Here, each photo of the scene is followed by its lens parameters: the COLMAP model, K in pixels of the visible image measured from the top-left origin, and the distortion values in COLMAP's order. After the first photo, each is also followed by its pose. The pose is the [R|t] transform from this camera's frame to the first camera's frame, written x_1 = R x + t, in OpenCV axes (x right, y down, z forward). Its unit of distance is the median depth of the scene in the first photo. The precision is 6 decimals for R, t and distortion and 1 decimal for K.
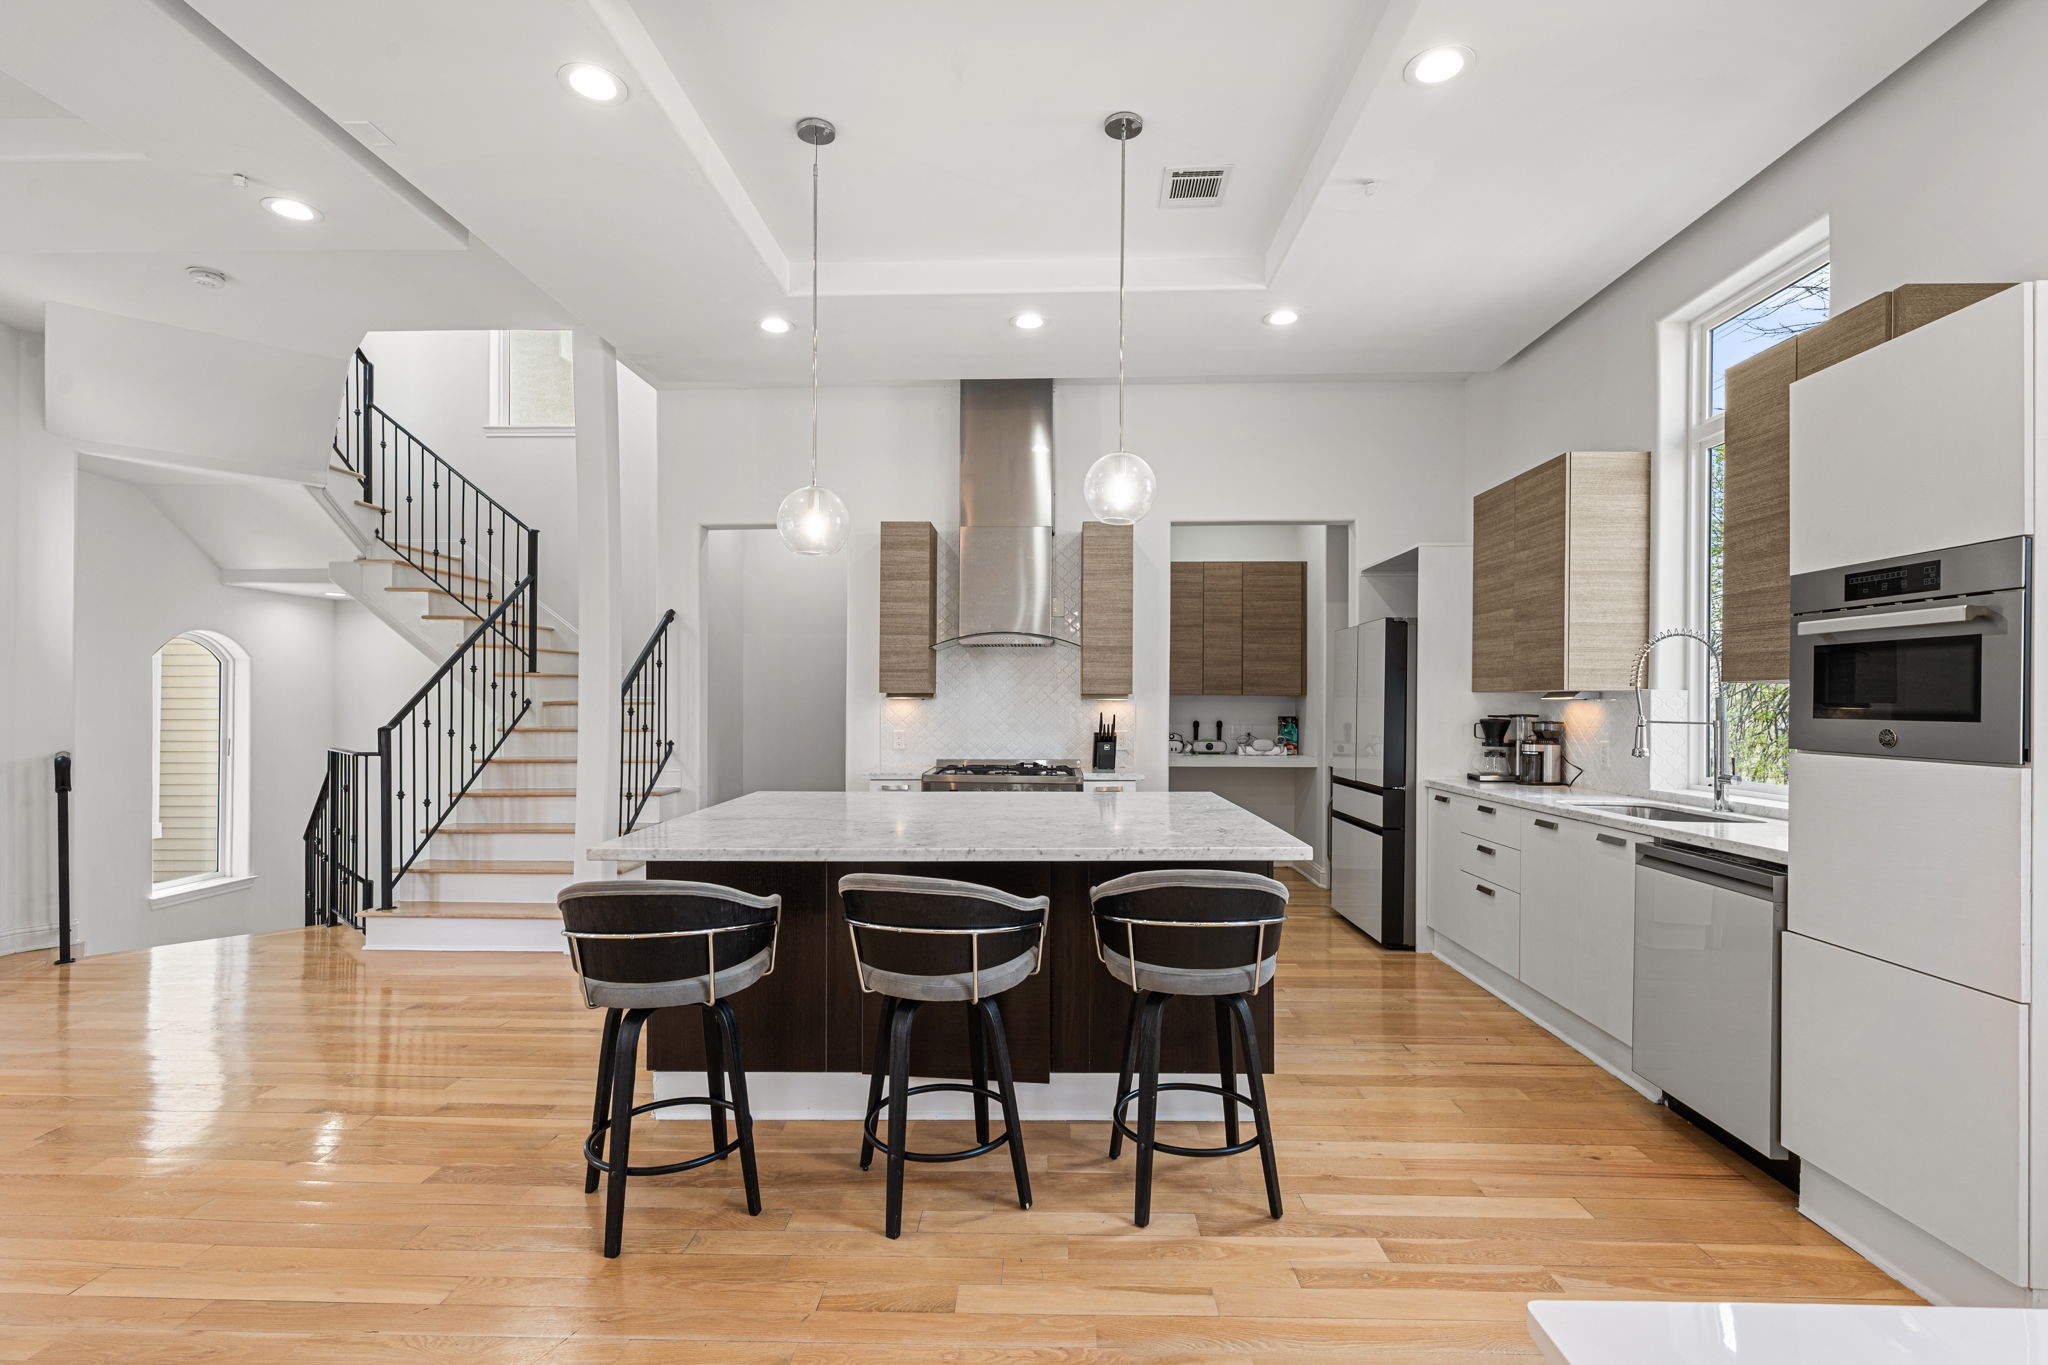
lens RADIAL K [[949.5, 0, 1023.4], [0, 949.5, 699.4], [0, 0, 1]] dist [0.000219, 0.000273]
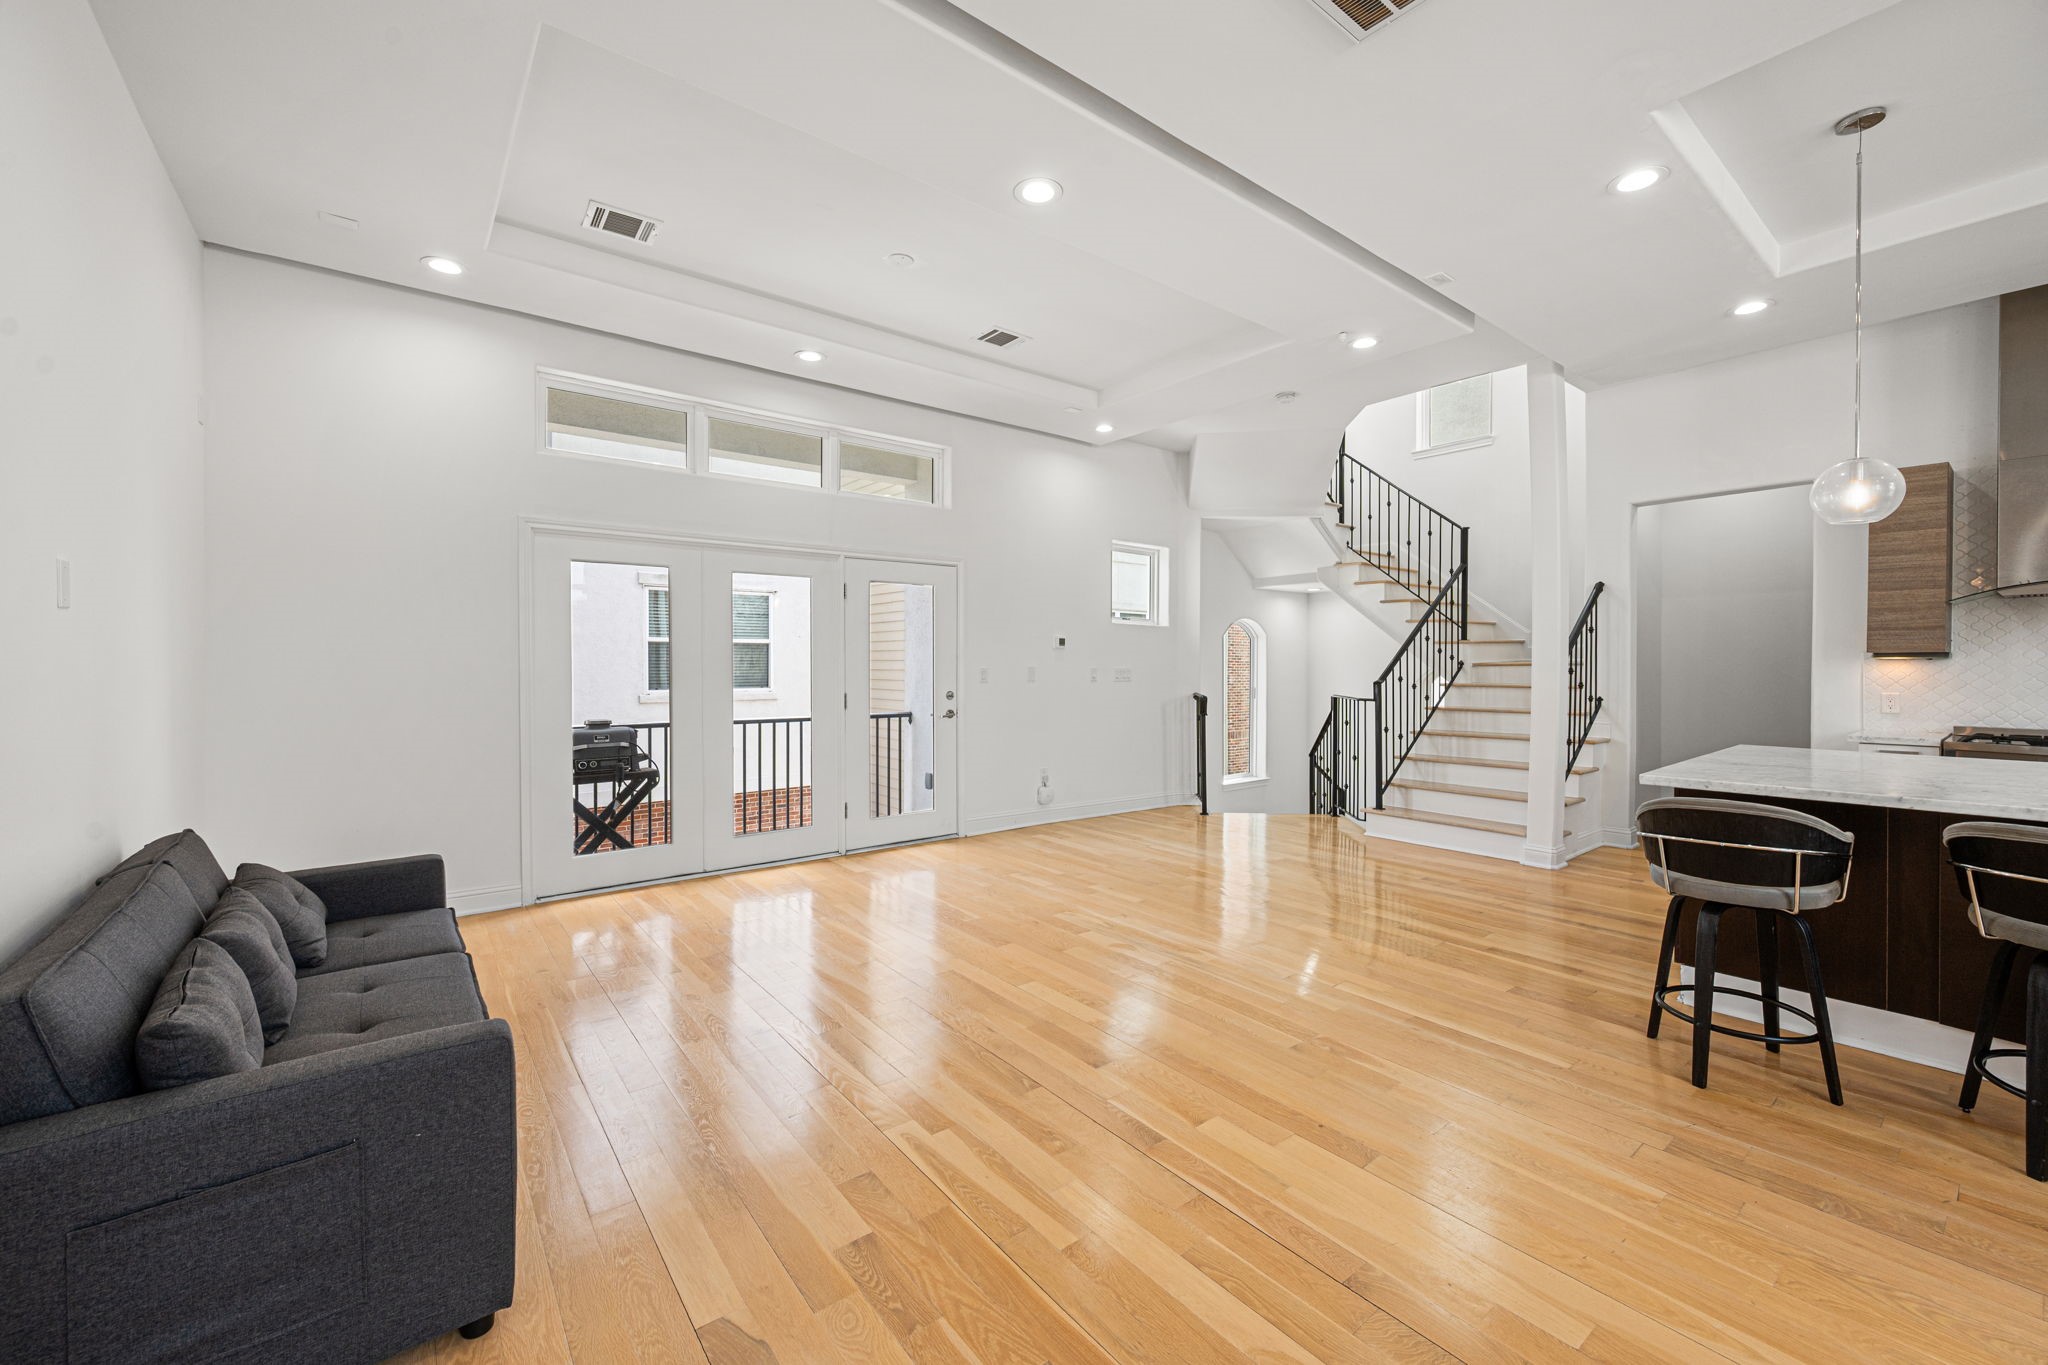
lens RADIAL K [[814.5, 0, 1031.9], [0, 814.5, 669.0], [0, 0, 1]] dist [0.001887, 0.000100]
pose [[0.645780, 0.002619, -0.763519, -0.068174], [0.003832, 0.999970, 0.006671, 0.000842], [0.763514, -0.007234, 0.645751, -0.166441]]
